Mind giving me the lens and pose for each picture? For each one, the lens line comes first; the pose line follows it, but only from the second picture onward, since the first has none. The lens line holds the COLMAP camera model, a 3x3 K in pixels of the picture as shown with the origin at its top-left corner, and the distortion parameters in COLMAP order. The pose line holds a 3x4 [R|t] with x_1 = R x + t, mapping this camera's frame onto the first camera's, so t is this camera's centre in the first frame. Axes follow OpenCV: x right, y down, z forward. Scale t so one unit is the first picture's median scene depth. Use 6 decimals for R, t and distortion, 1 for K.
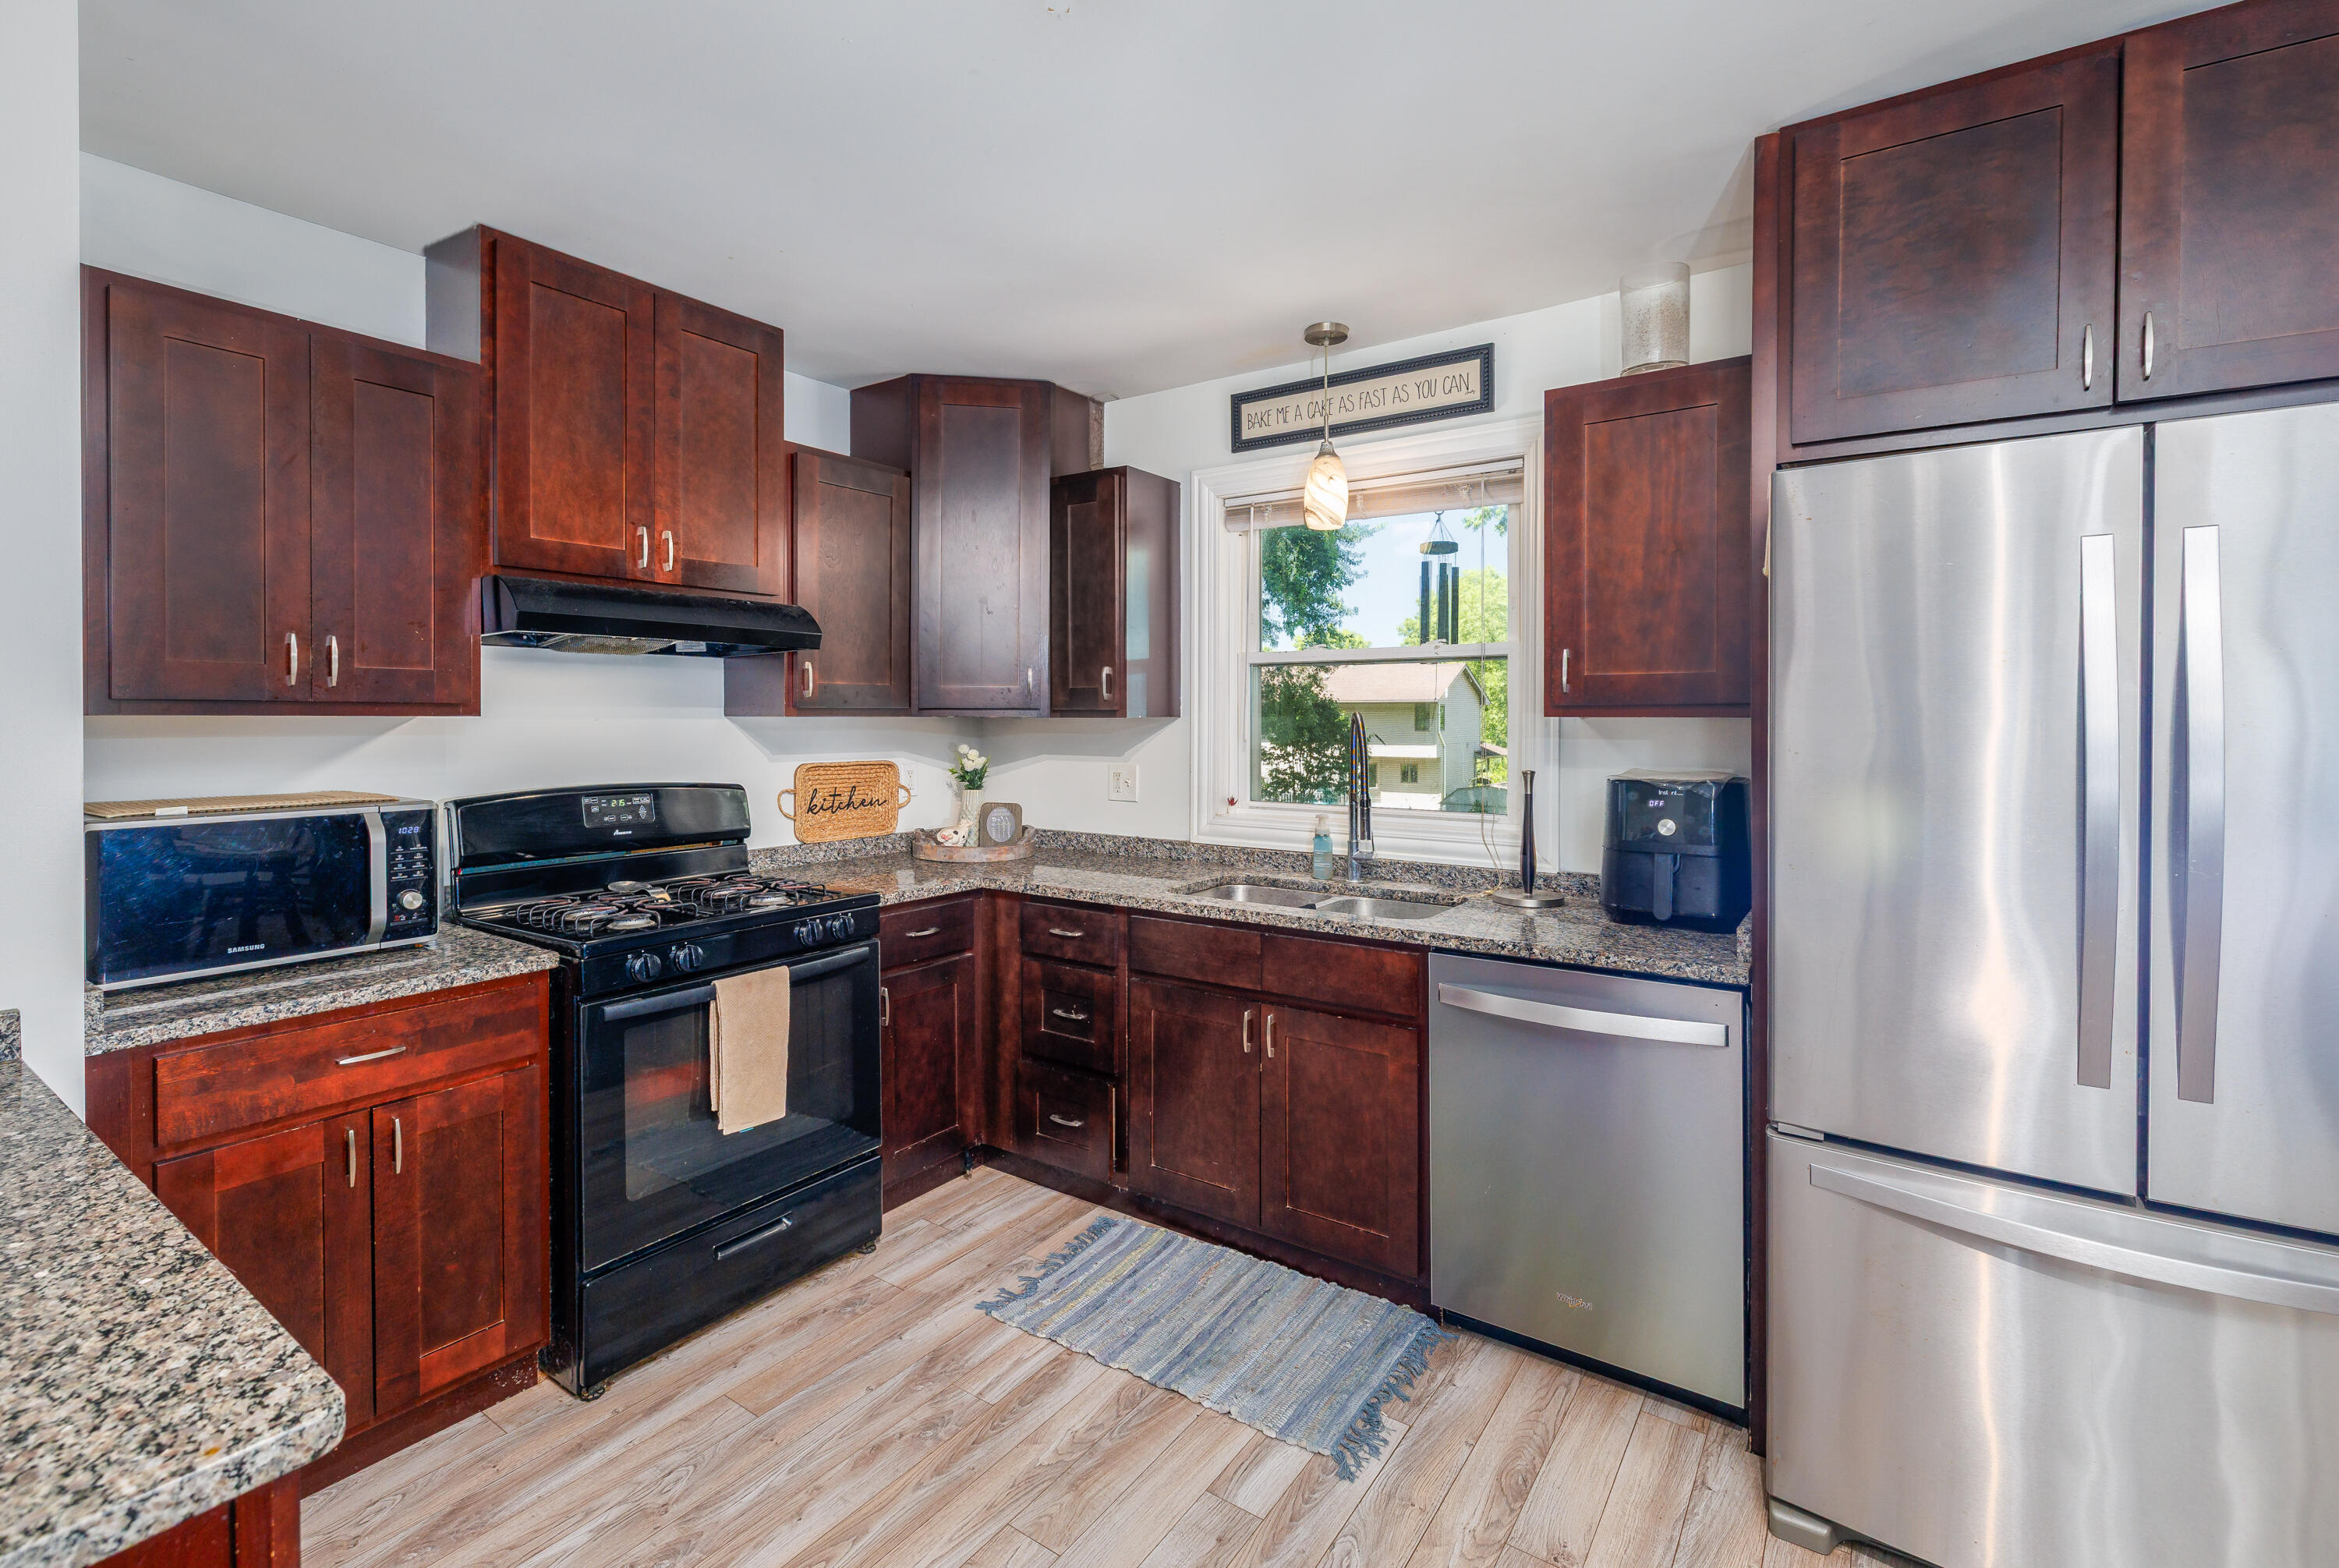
lens RADIAL K [[1054.2, 0, 1163.1], [0, 1054.2, 717.1], [0, 0, 1]] dist [0.000740, 0.000386]
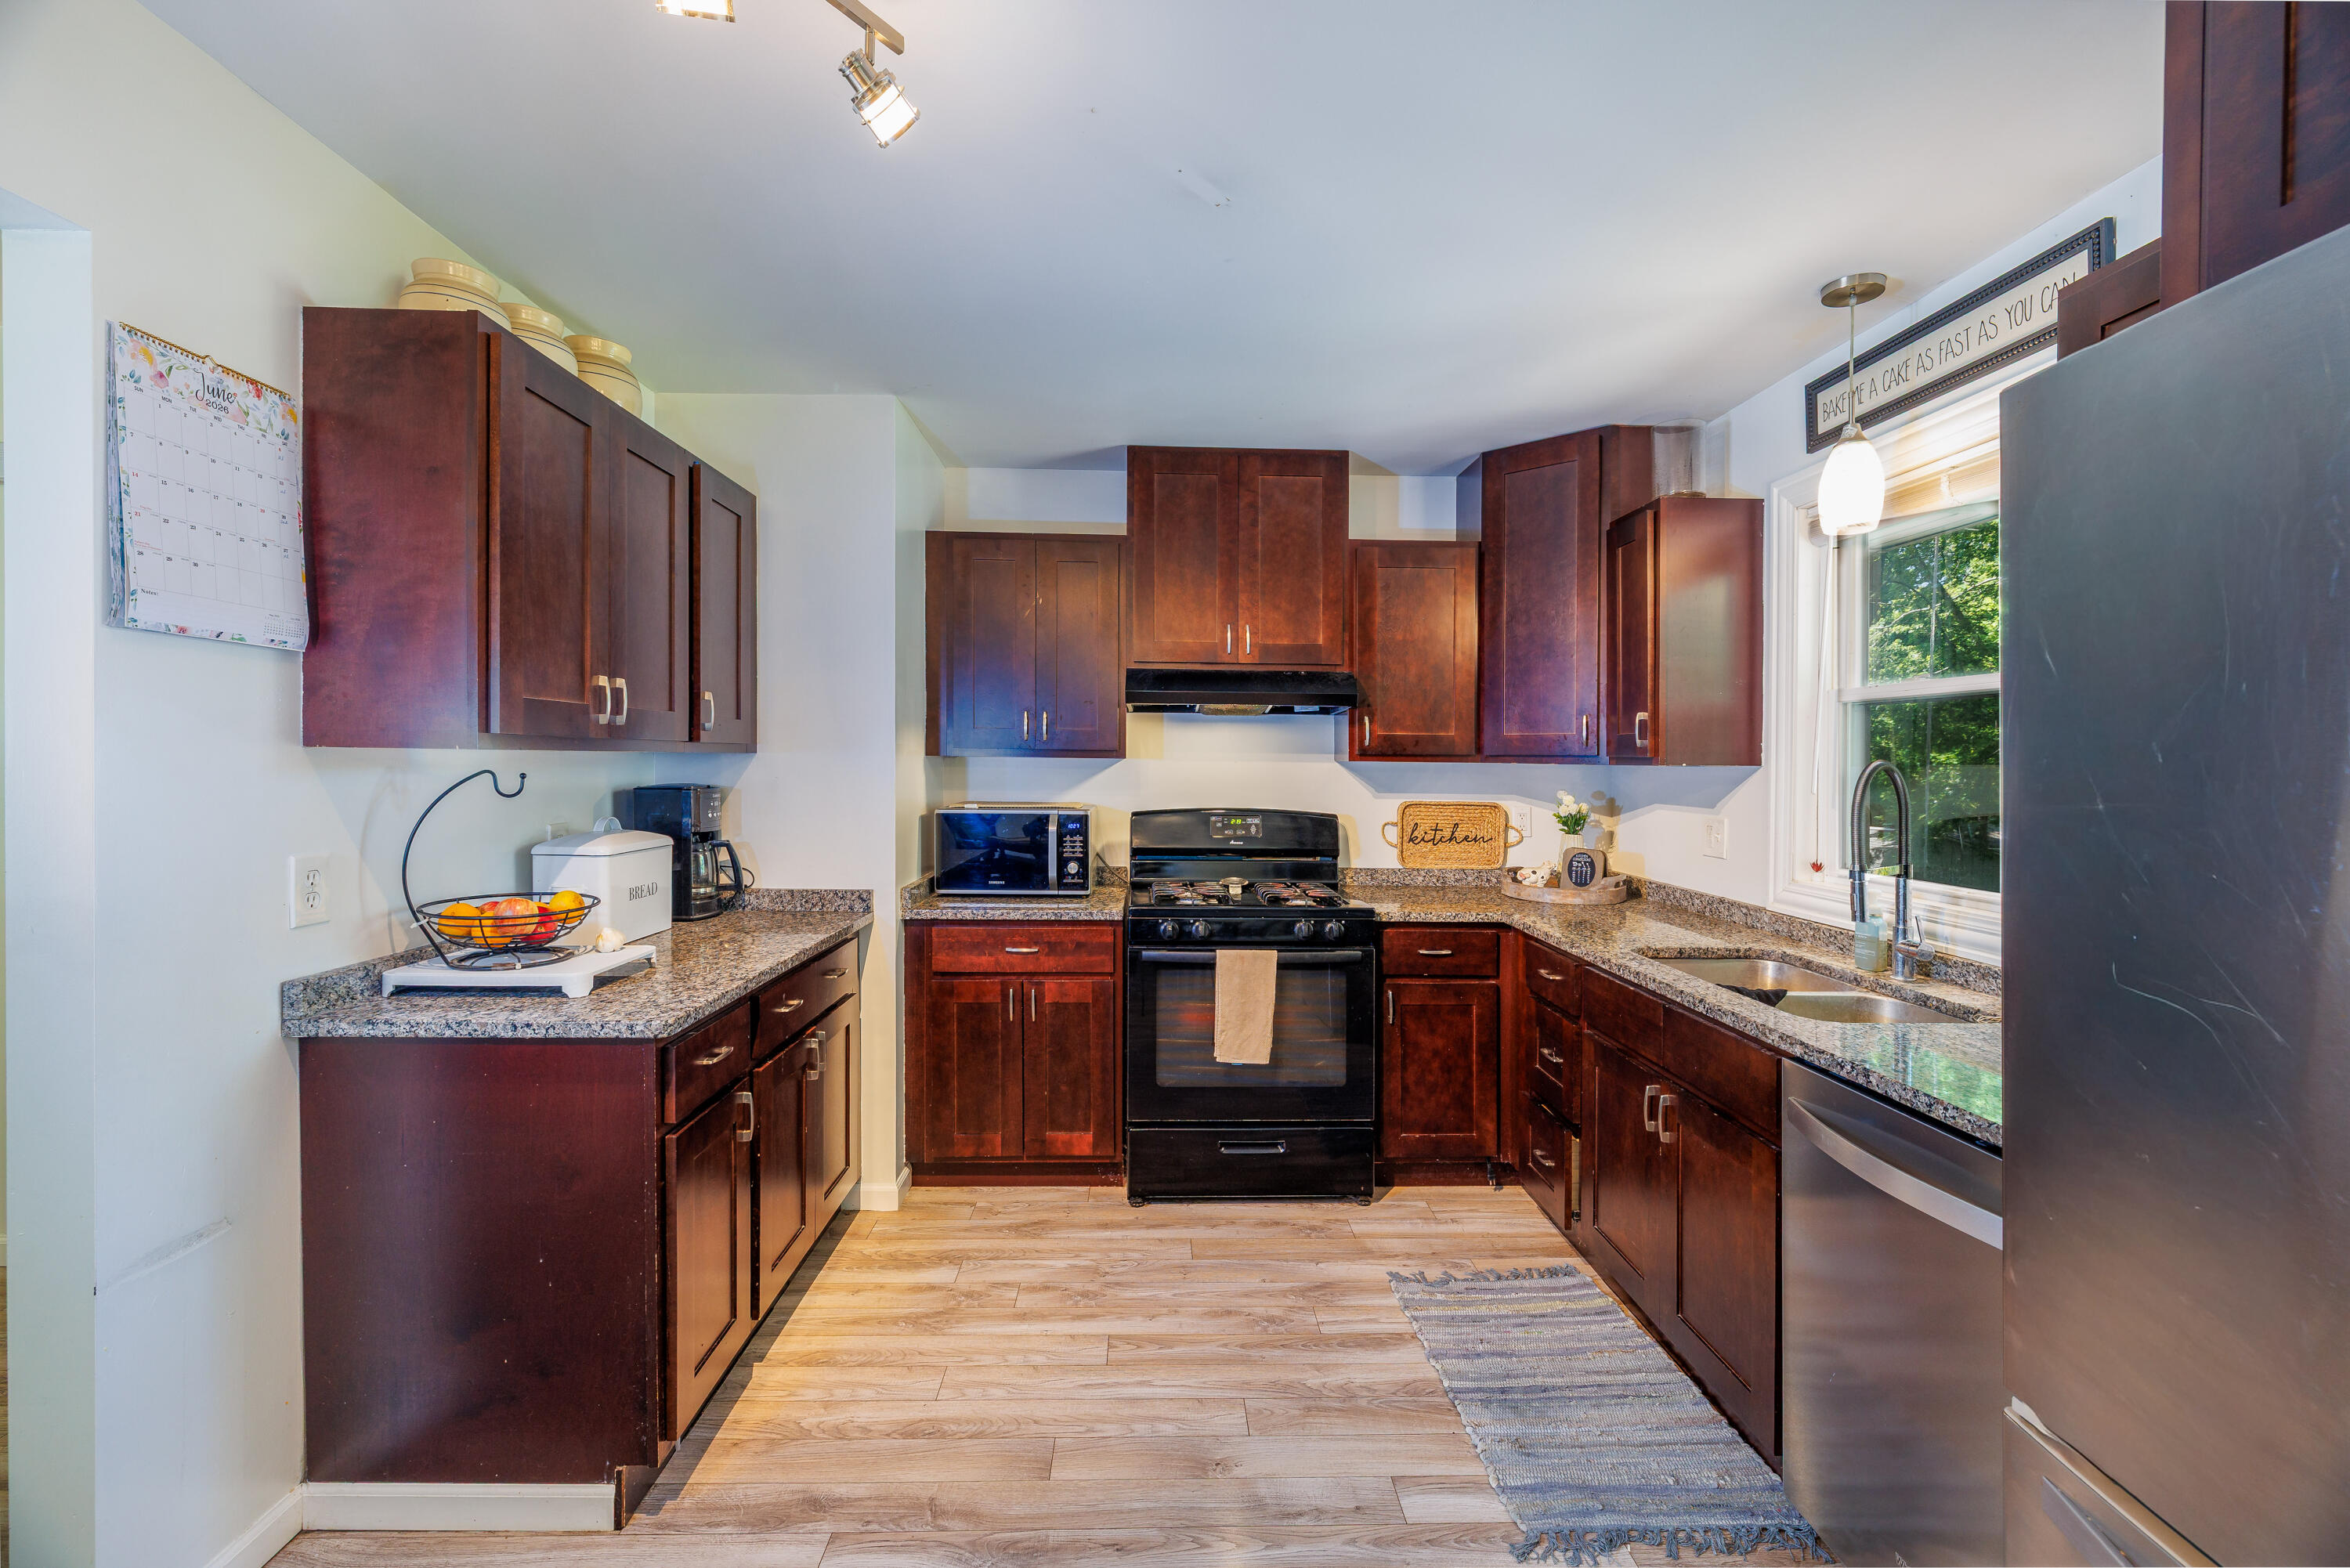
lens RADIAL K [[992.0, 0, 1172.9], [0, 992.0, 767.5], [0, 0, 1]] dist [-0.001113, -0.000021]
pose [[0.593917, 0.011800, -0.804440, 0.512254], [-0.010615, 0.999920, 0.006830, 0.001470], [0.804456, 0.004483, 0.593995, 0.152665]]
